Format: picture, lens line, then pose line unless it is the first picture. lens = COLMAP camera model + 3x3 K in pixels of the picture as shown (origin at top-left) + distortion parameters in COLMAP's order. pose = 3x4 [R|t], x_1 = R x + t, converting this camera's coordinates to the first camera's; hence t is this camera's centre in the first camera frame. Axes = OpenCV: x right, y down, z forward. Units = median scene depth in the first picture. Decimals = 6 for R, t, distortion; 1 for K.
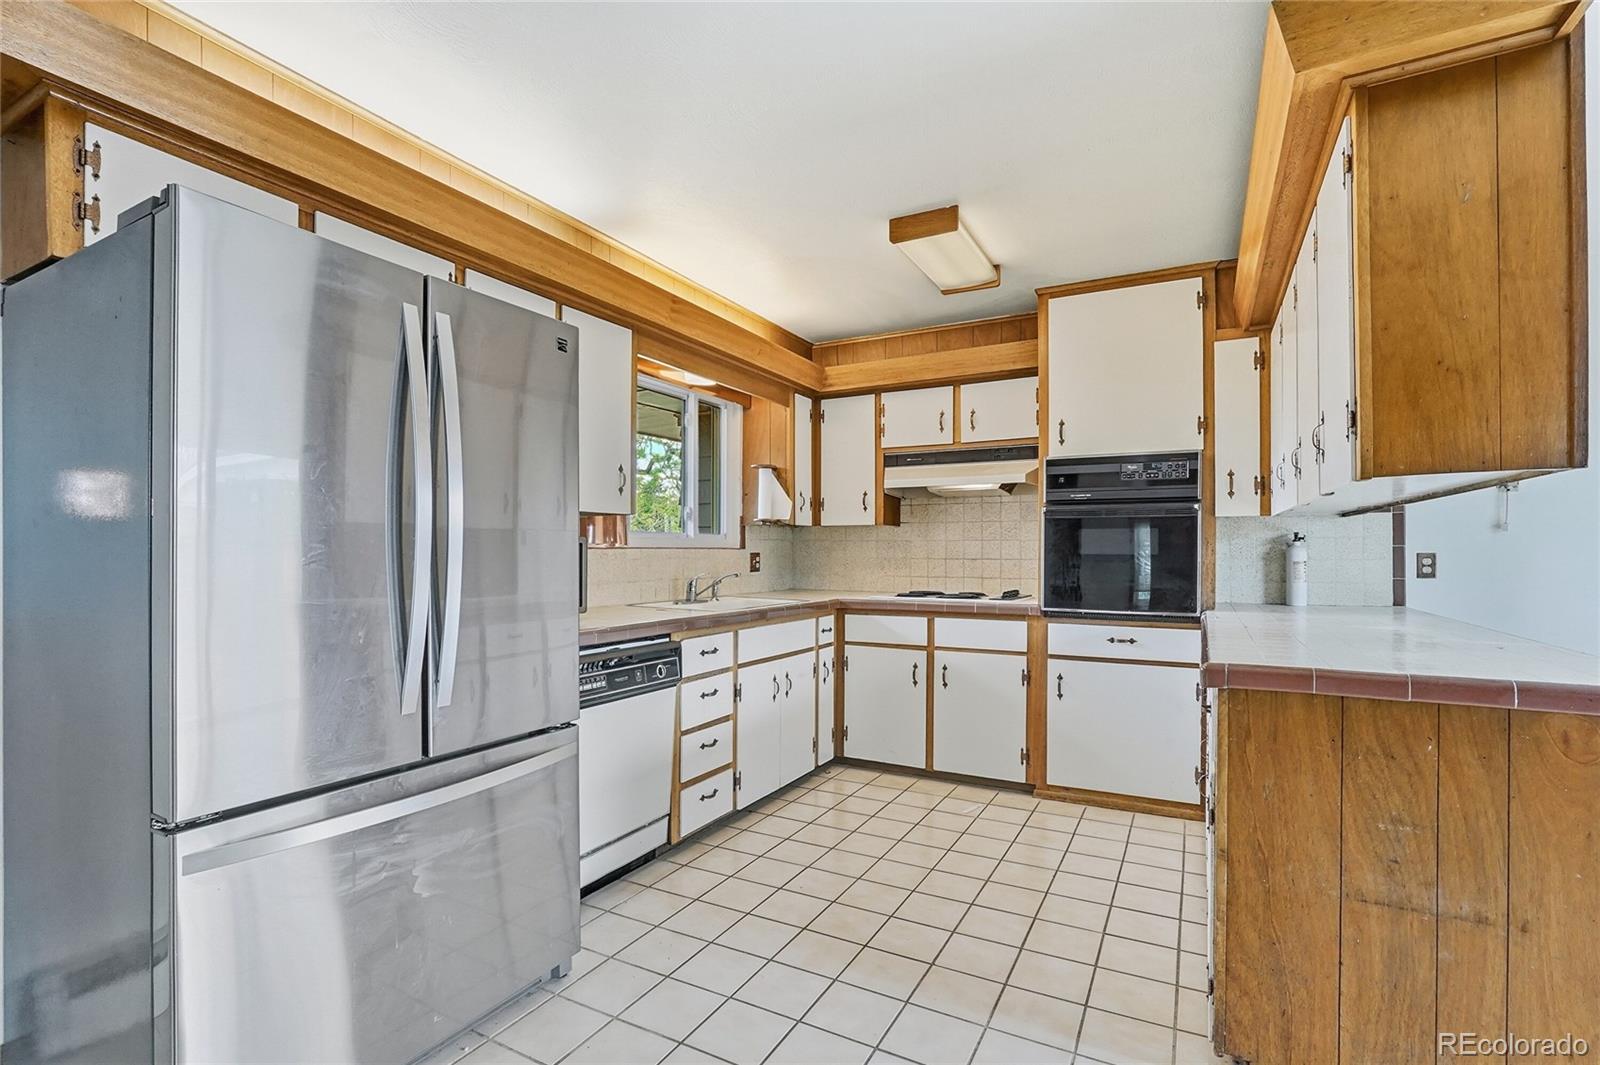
lens RADIAL K [[740.8, 0, 804.6], [0, 740.8, 560.9], [0, 0, 1]] dist [0.001027, 0.000266]
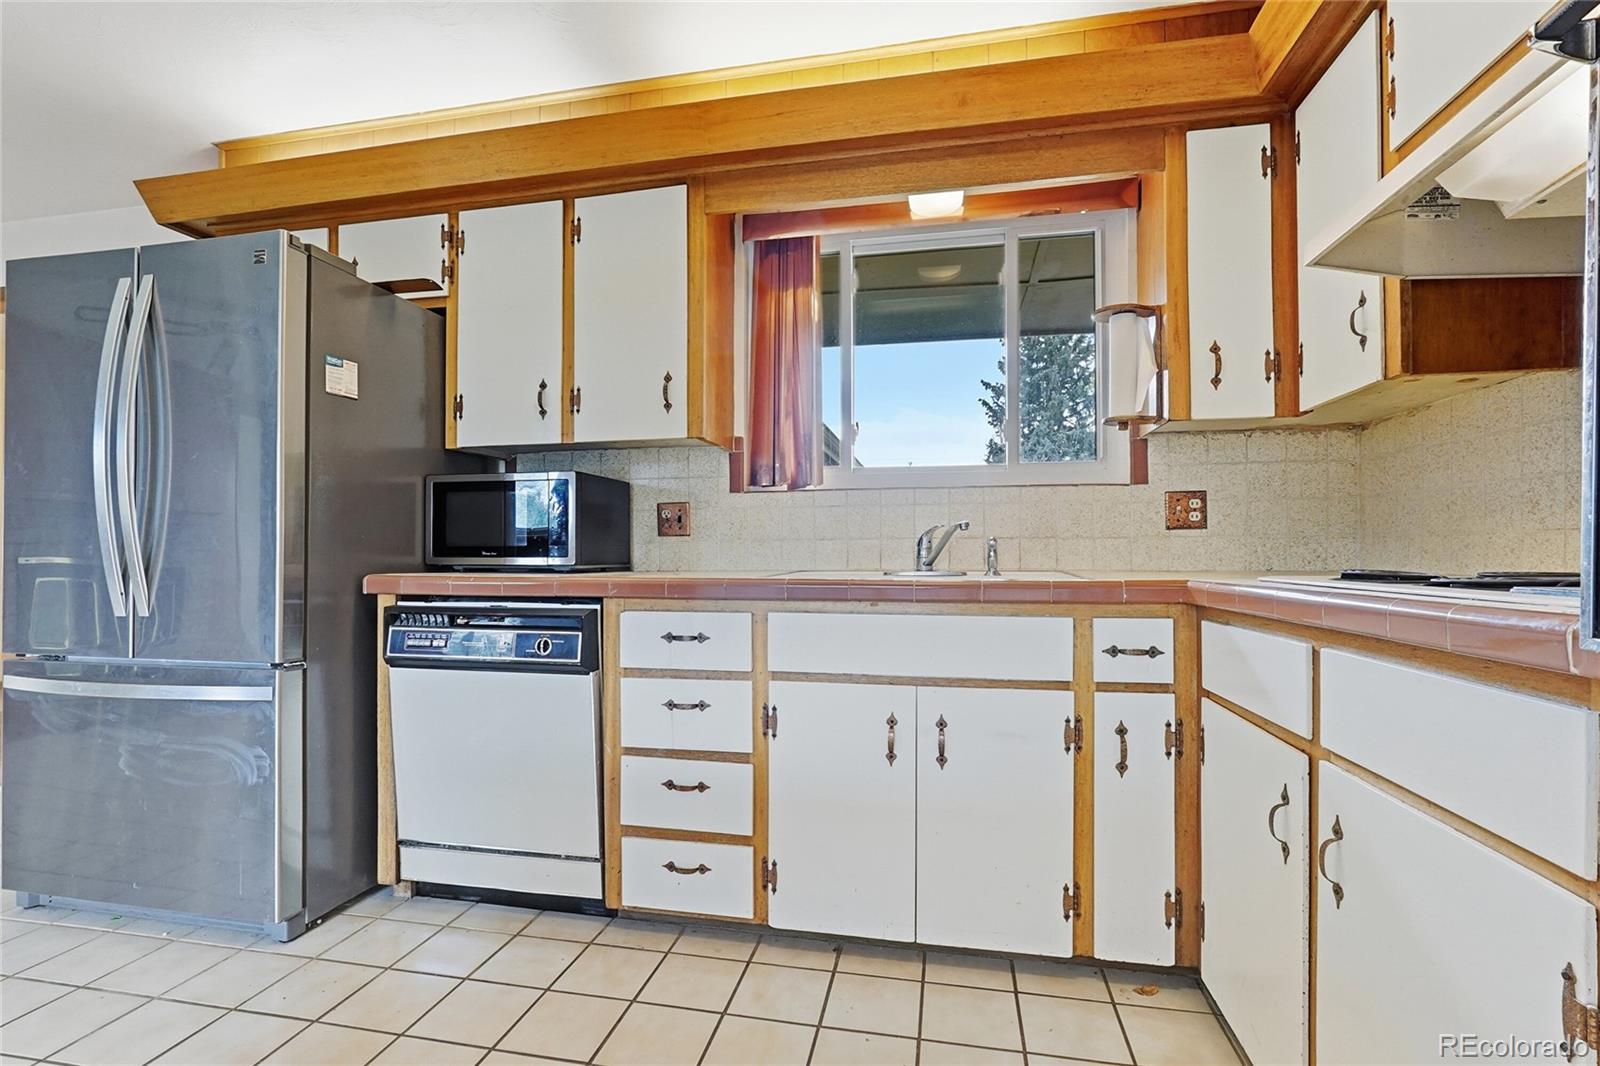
lens RADIAL K [[742.5, 0, 799.5], [0, 742.5, 545.1], [0, 0, 1]] dist [-0.003730, -0.000233]
pose [[0.292816, -0.010341, -0.956113, 0.468295], [-0.008698, 0.999871, -0.013478, 0.048834], [0.956129, 0.012262, 0.292688, 0.848126]]
